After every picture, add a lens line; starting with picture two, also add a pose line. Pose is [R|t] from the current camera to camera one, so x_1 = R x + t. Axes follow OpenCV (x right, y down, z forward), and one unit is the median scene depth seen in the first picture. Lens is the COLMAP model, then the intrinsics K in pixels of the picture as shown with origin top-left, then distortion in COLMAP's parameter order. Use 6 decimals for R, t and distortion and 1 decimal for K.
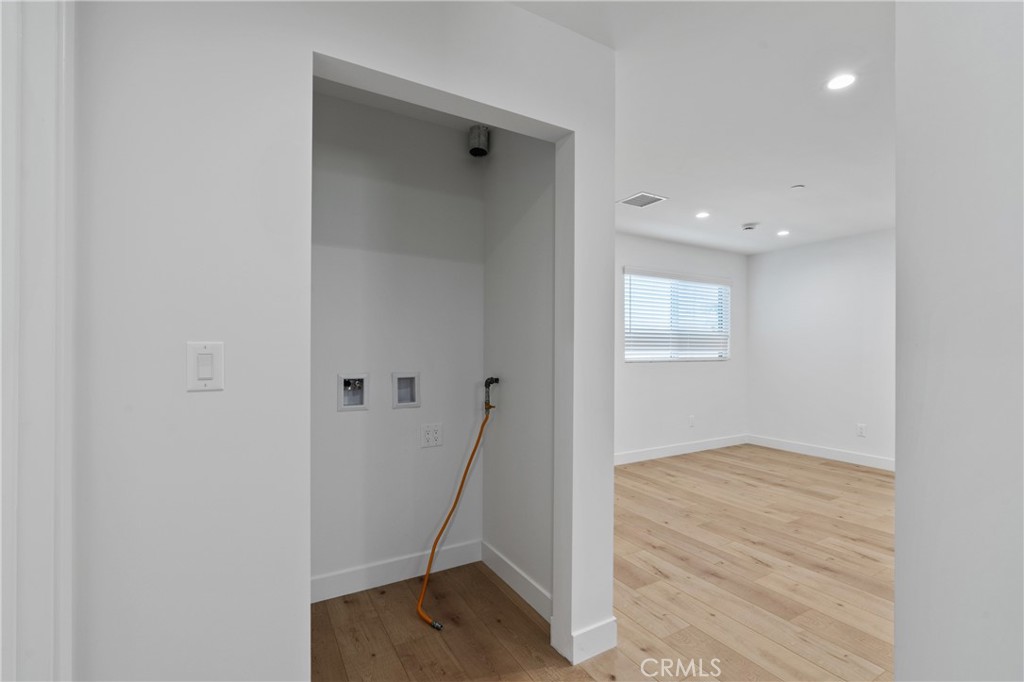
lens RADIAL K [[454.5, 0, 511.4], [0, 454.5, 347.2], [0, 0, 1]] dist [-0.008879, 0.000870]
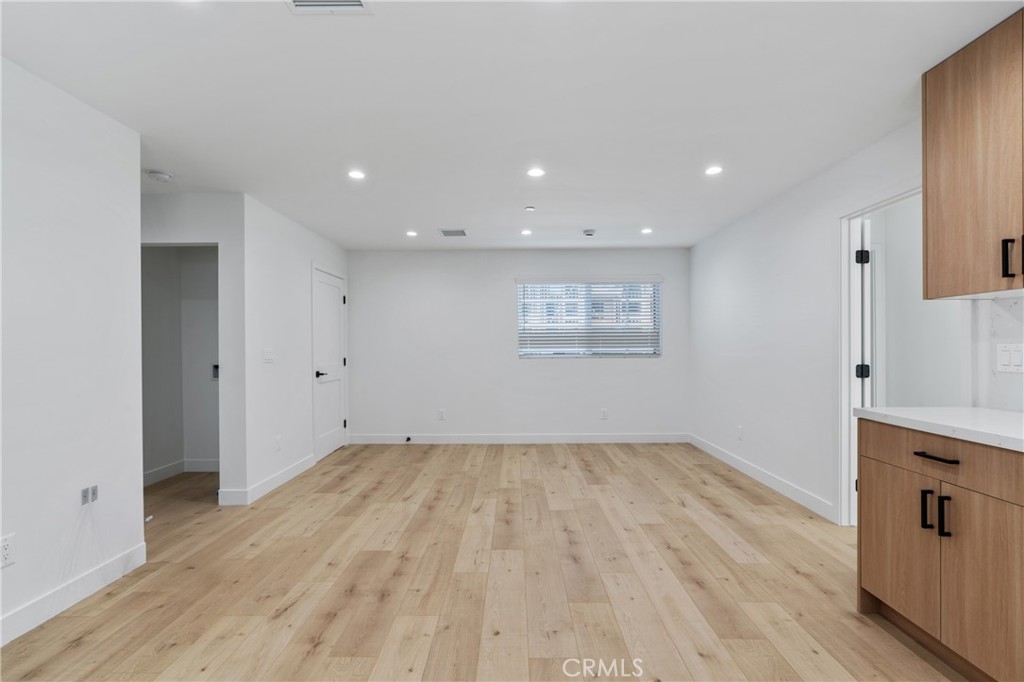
lens RADIAL K [[454.5, 0, 511.4], [0, 454.5, 347.2], [0, 0, 1]] dist [-0.008879, 0.000870]
pose [[0.861032, -0.010017, -0.508452, 1.220087], [0.012040, 0.999927, 0.000689, 0.004782], [0.508408, -0.006716, 0.861090, -0.041410]]
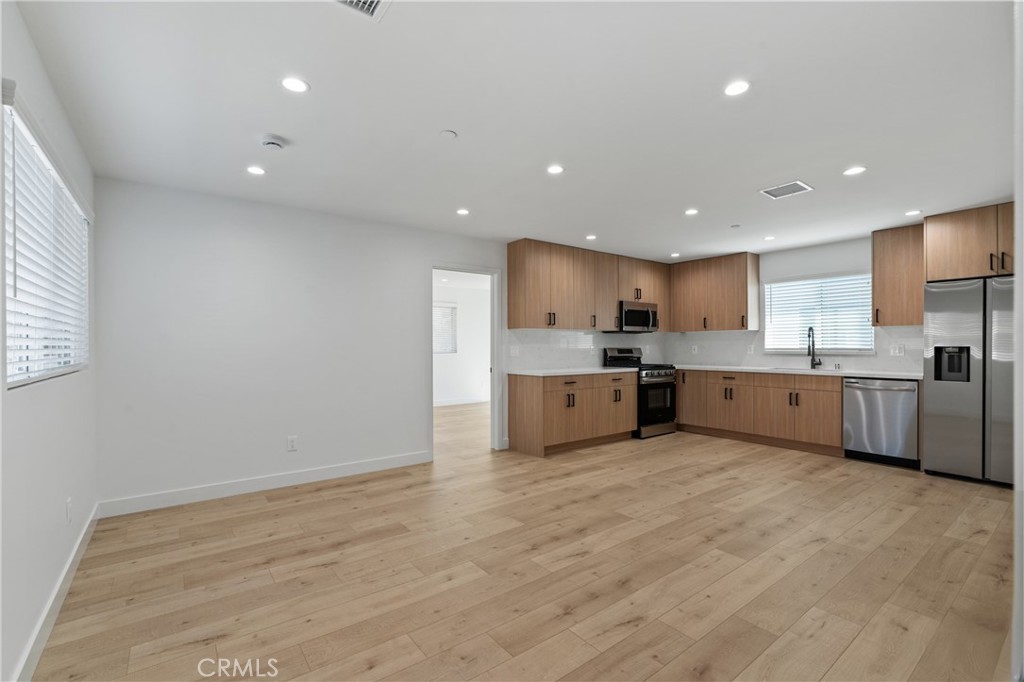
lens RADIAL K [[454.5, 0, 511.4], [0, 454.5, 347.2], [0, 0, 1]] dist [-0.008879, 0.000870]
pose [[-0.125121, -0.007687, 0.992112, -0.146788], [-0.000965, 0.999970, 0.007627, -0.000156], [-0.992141, -0.000003, -0.125125, 1.019031]]
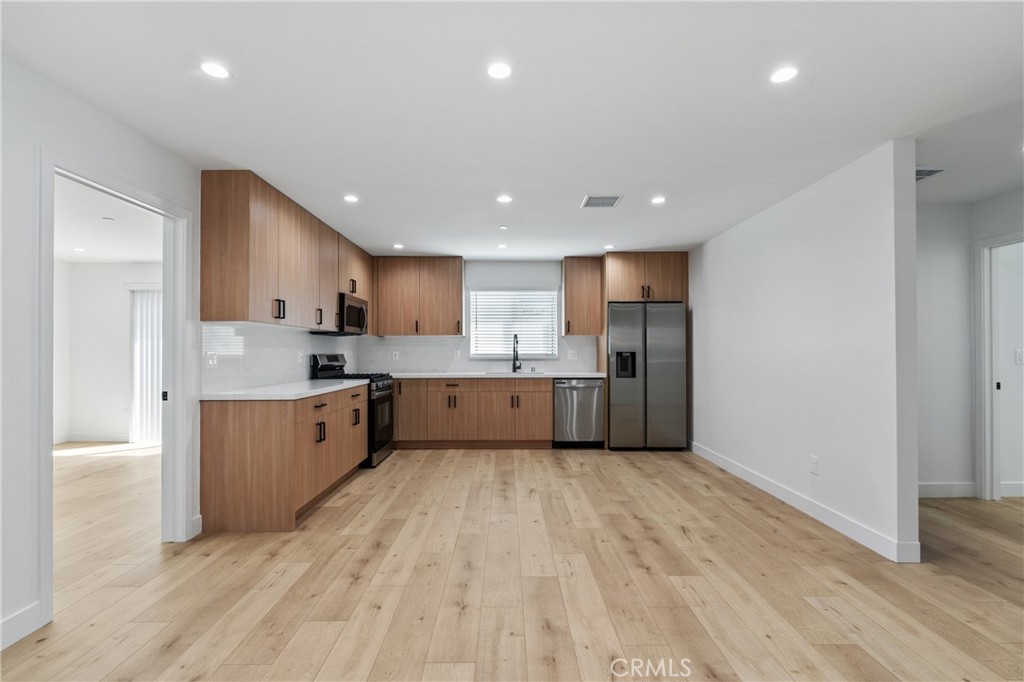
lens RADIAL K [[454.5, 0, 511.4], [0, 454.5, 347.2], [0, 0, 1]] dist [-0.008879, 0.000870]
pose [[-0.871373, 0.001142, 0.490620, 0.475366], [-0.004128, 0.999945, -0.009660, 0.006763], [-0.490604, -0.010443, -0.871320, 1.319367]]
